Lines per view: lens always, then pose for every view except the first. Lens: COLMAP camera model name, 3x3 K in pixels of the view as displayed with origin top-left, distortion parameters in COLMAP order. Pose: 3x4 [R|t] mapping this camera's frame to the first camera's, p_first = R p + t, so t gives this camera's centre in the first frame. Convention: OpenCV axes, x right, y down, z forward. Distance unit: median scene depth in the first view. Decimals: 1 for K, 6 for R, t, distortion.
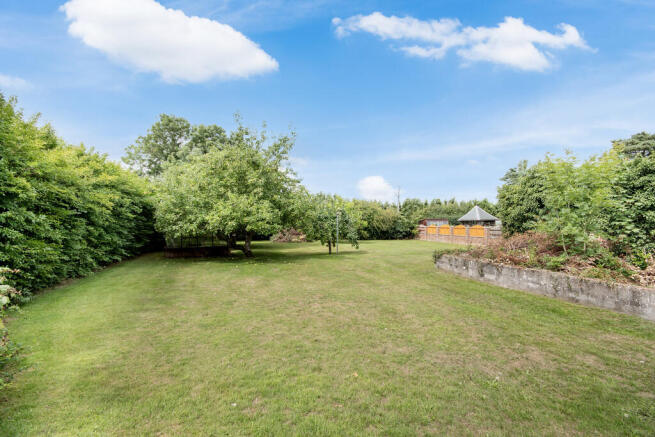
lens RADIAL K [[283.5, 0, 327.3], [0, 283.5, 218.6], [0, 0, 1]] dist [0.000586, 0.000029]
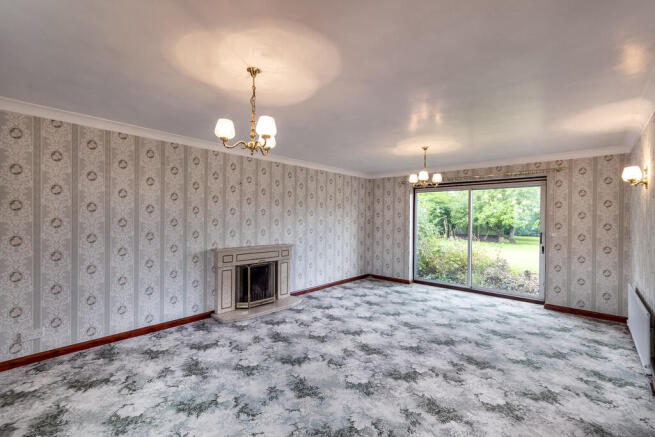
lens RADIAL K [[283.5, 0, 327.2], [0, 283.5, 216.7], [0, 0, 1]] dist [0.000586, 0.000029]
pose [[0.550698, 0.018293, -0.834504, 0.496590], [-0.013855, 0.999822, 0.012773, -0.007191], [0.834590, 0.004528, 0.550853, -0.697036]]
